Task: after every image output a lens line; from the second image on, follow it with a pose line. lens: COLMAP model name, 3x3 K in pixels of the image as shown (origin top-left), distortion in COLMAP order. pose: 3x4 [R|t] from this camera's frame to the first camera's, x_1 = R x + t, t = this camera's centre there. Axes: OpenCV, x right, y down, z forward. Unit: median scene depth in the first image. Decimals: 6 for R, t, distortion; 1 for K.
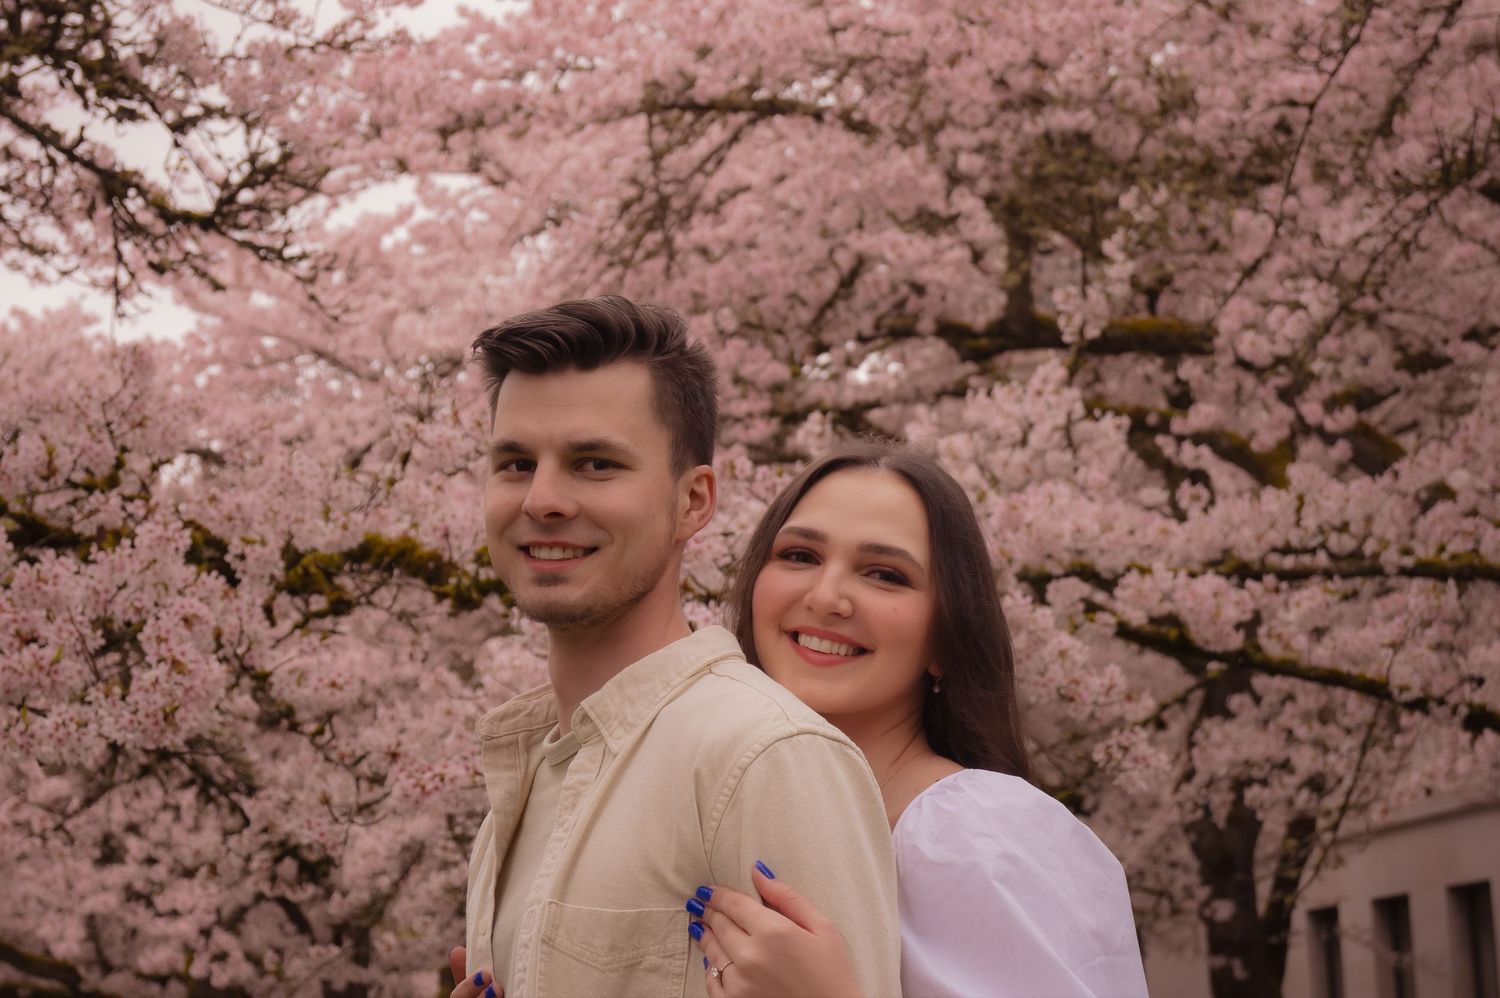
lens RADIAL K [[2800.1, 0, 751.5], [0, 2800.1, 499.6], [0, 0, 1]] dist [0.023238, 0.000000]
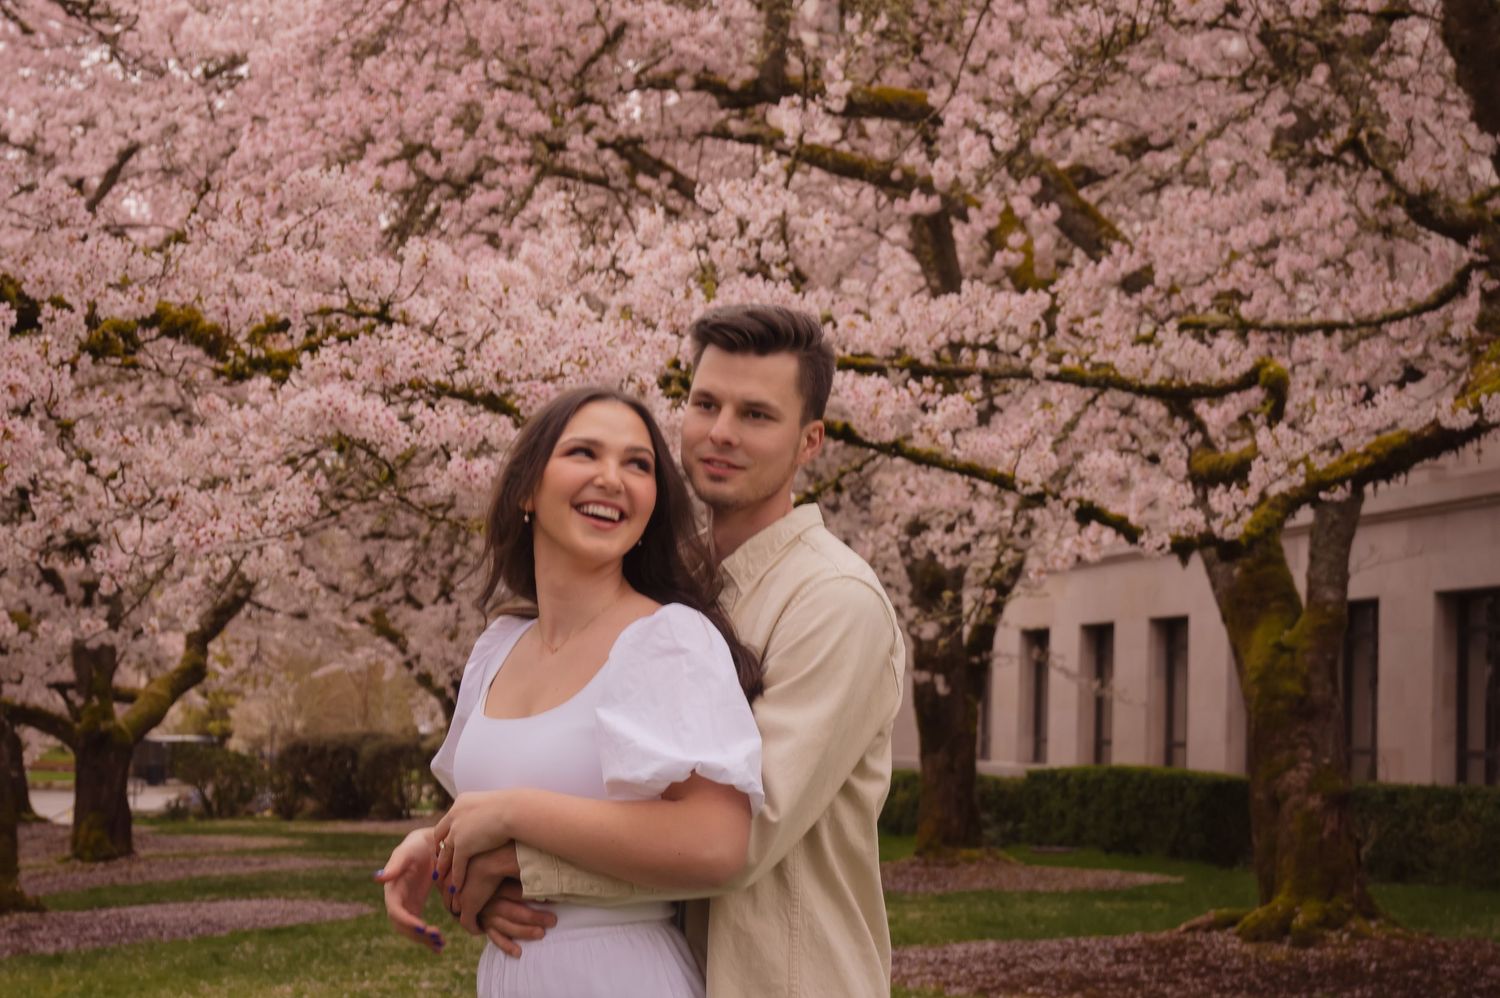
lens RADIAL K [[2800.1, 0, 758.1], [0, 2800.1, 495.3], [0, 0, 1]] dist [0.023238, 0.000000]
pose [[0.993466, 0.071659, 0.088824, 0.011878], [-0.081000, 0.991013, 0.106455, -0.040760], [-0.080397, -0.112955, 0.990342, -0.155642]]
